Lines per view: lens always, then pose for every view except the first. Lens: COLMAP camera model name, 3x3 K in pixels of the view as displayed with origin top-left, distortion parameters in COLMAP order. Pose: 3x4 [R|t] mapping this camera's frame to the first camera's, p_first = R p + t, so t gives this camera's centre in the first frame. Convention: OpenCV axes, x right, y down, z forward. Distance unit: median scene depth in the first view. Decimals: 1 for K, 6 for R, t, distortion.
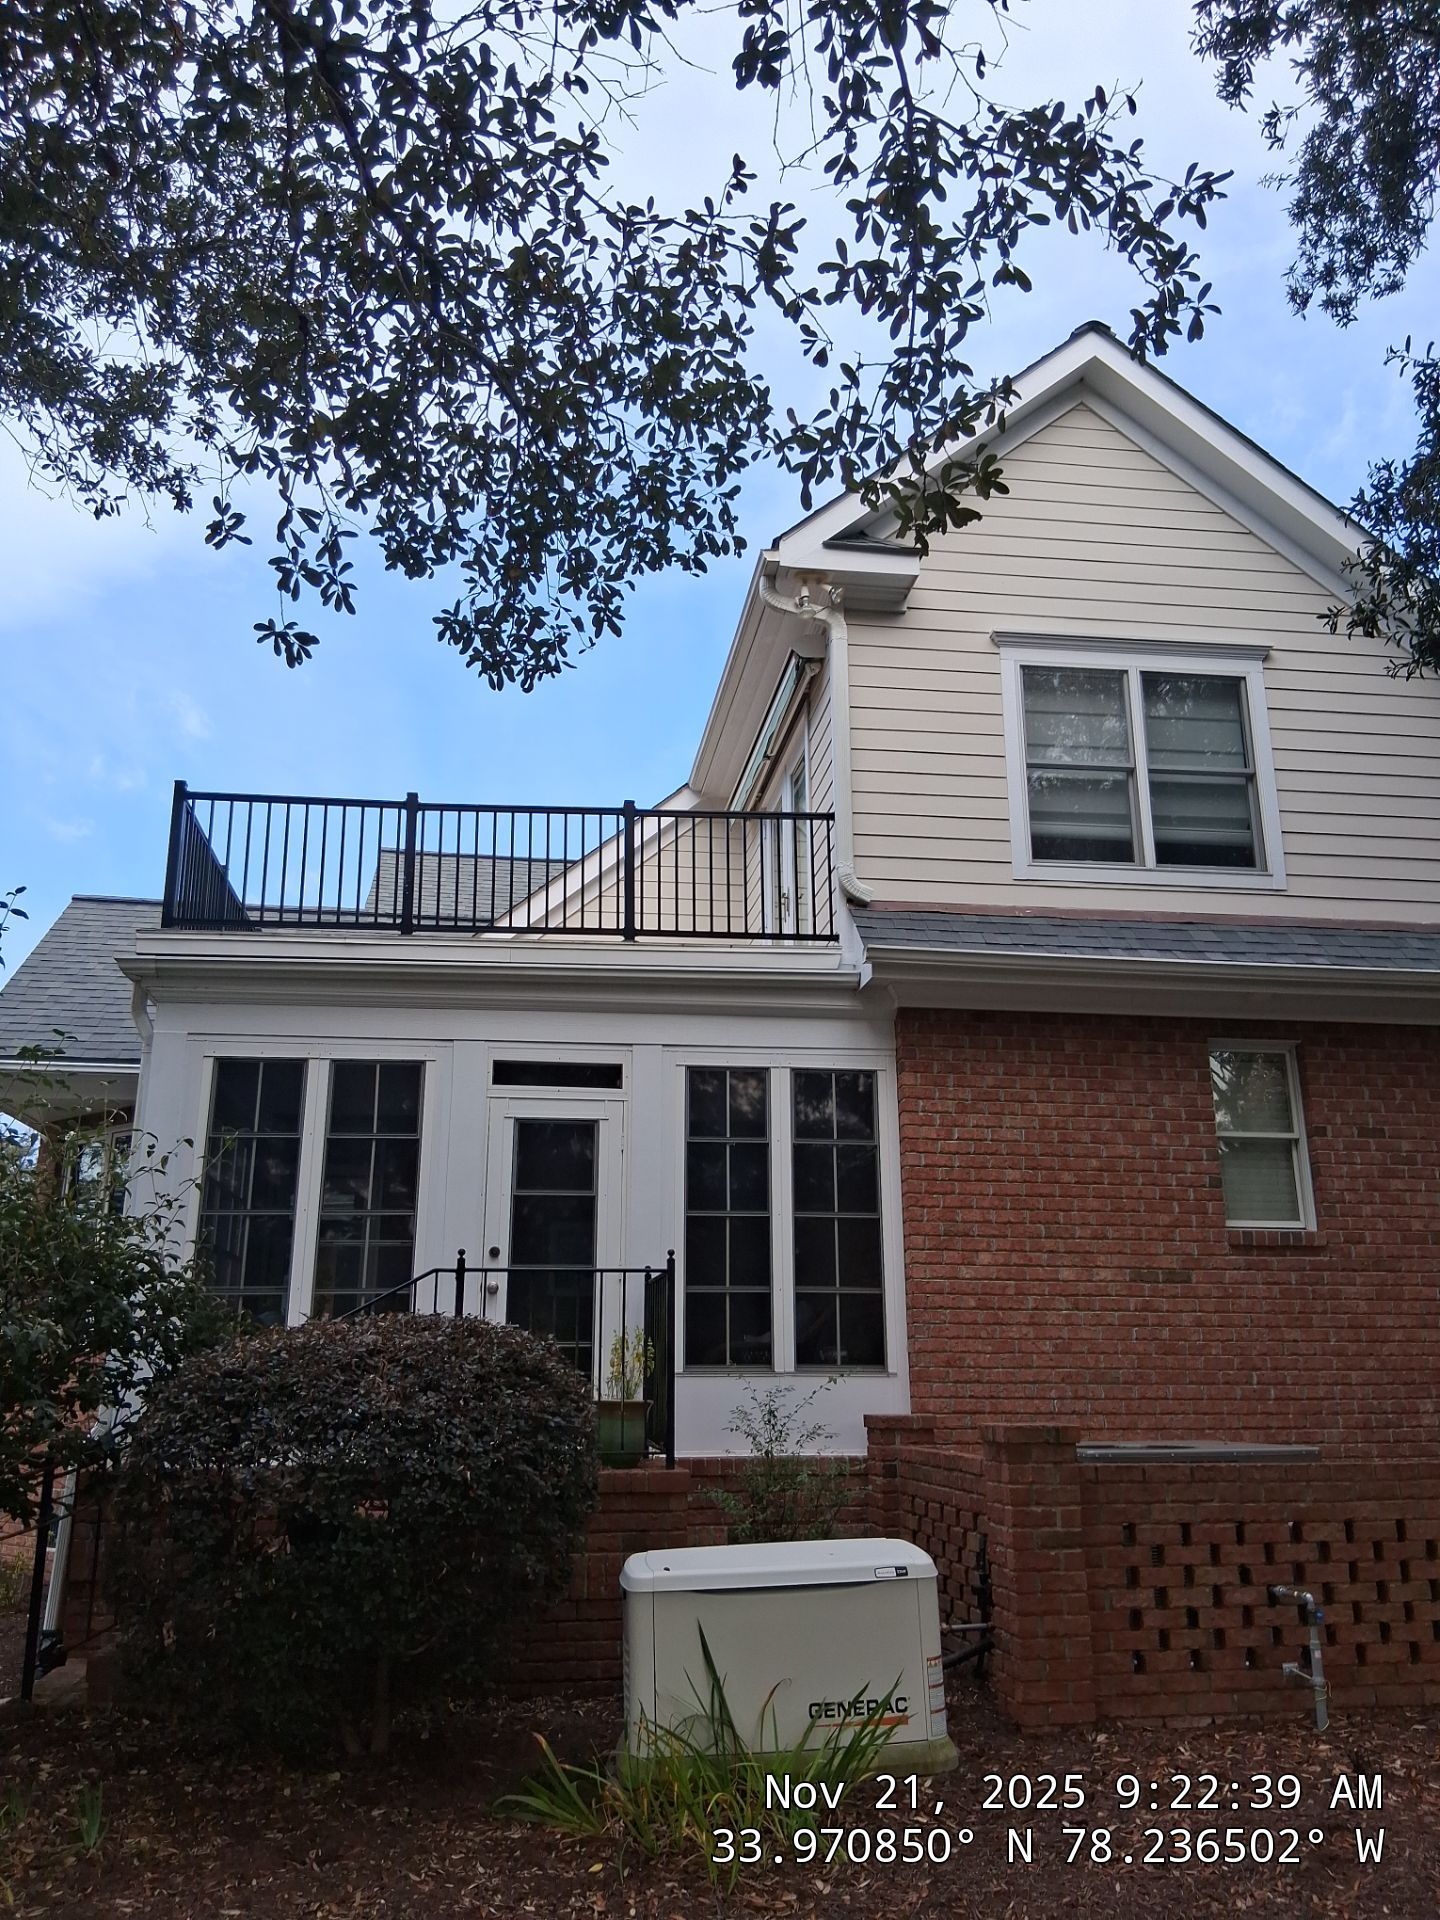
lens RADIAL K [[1468.2, 0, 712.2], [0, 1468.2, 952.9], [0, 0, 1]] dist [0.115120, -0.204658]
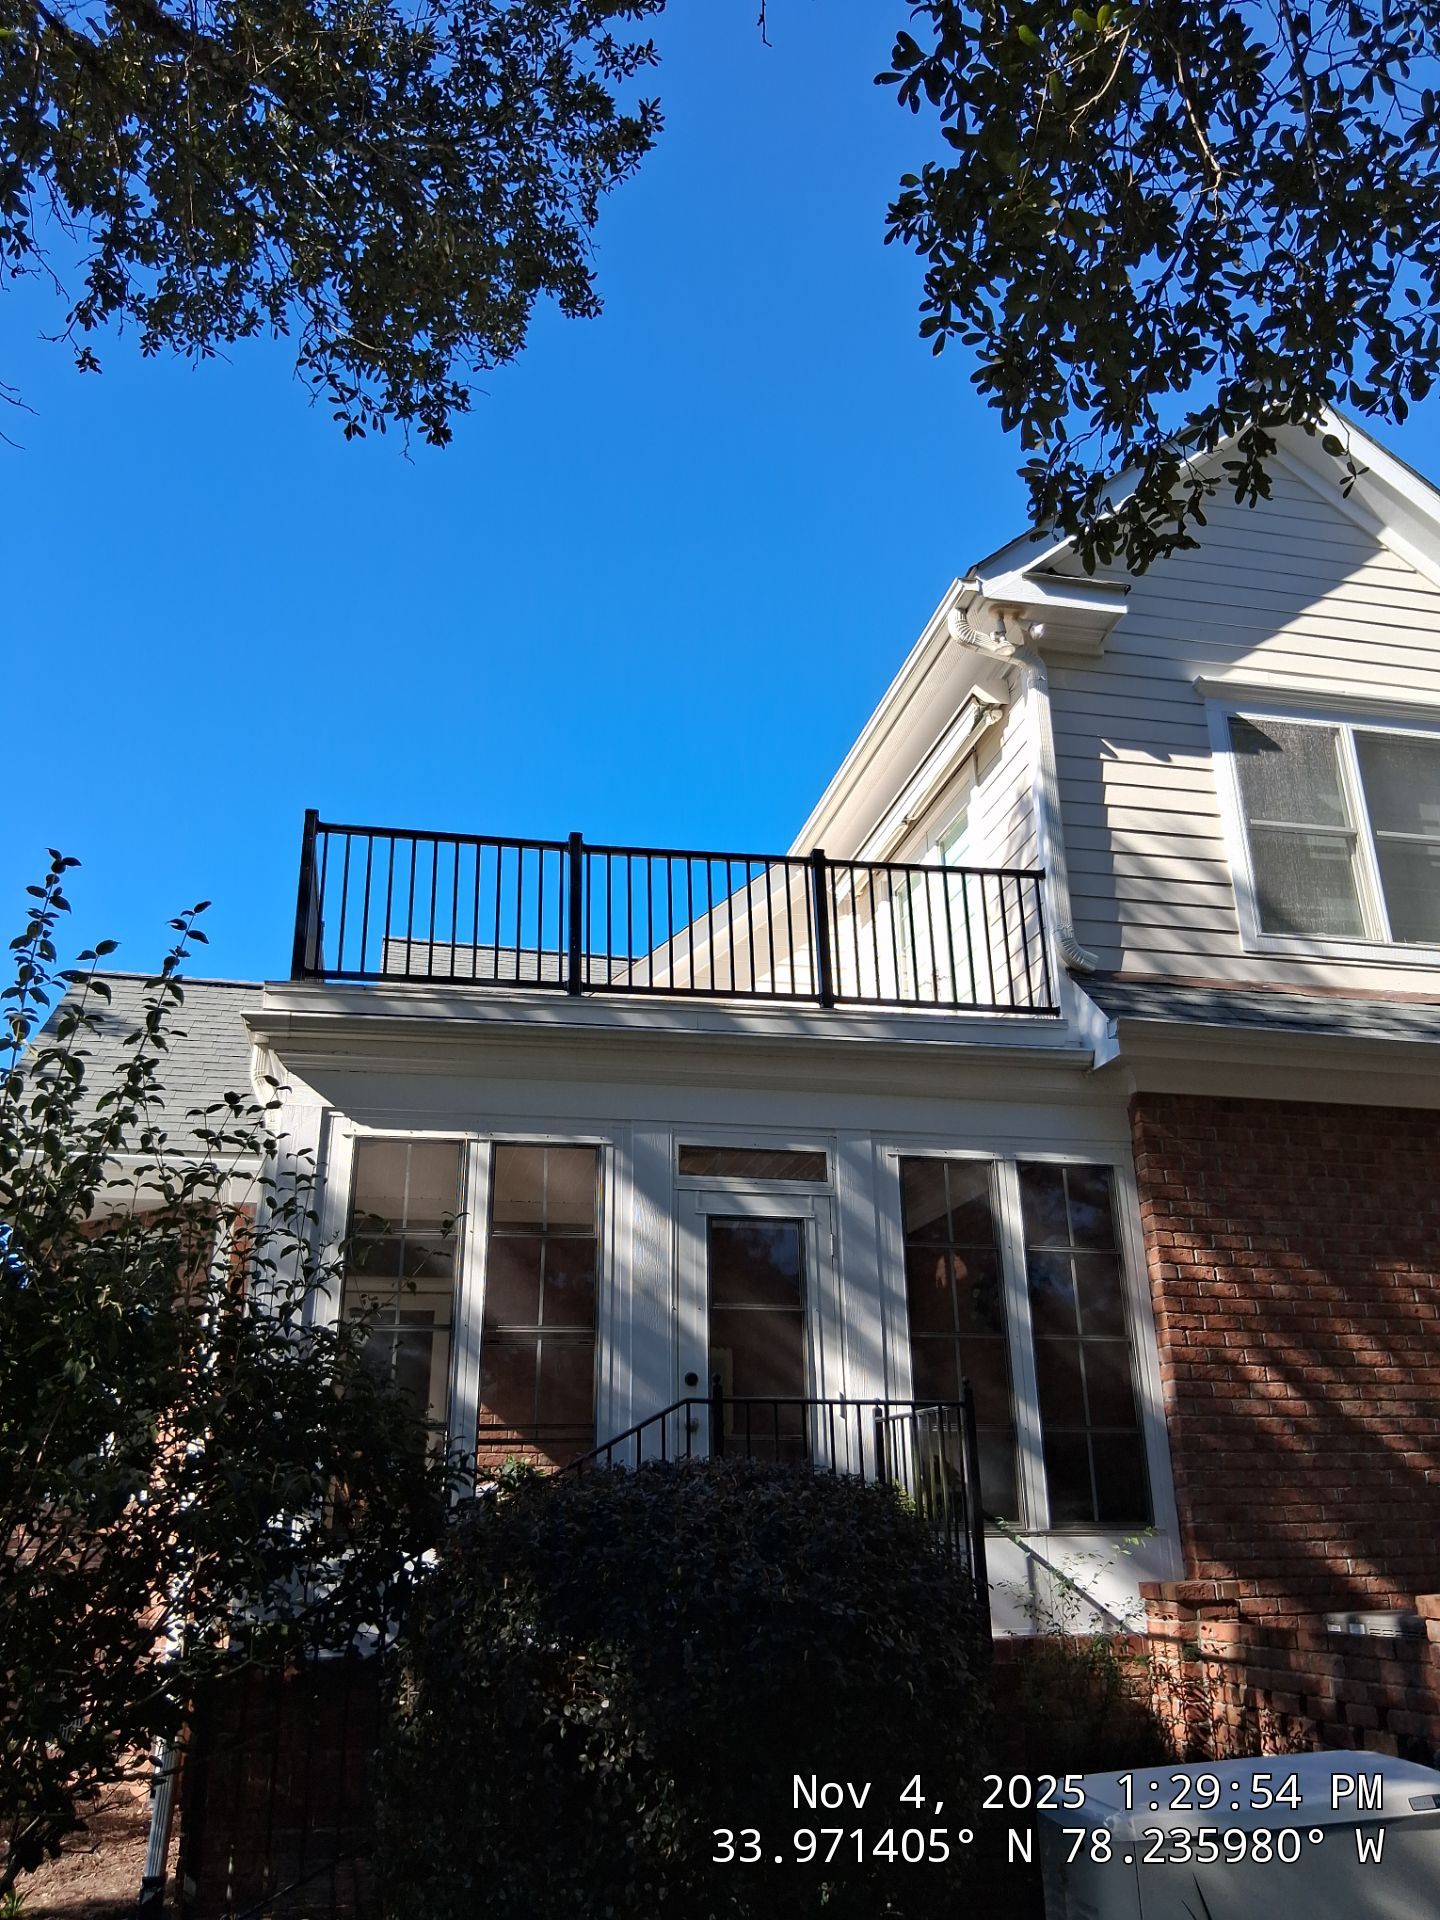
lens RADIAL K [[1468.2, 0, 712.2], [0, 1468.2, 952.9], [0, 0, 1]] dist [0.115120, -0.204658]
pose [[0.997475, 0.021203, 0.067784, -0.182762], [-0.015538, 0.996426, -0.083026, 0.031969], [-0.069303, 0.081763, 0.994239, 0.148408]]
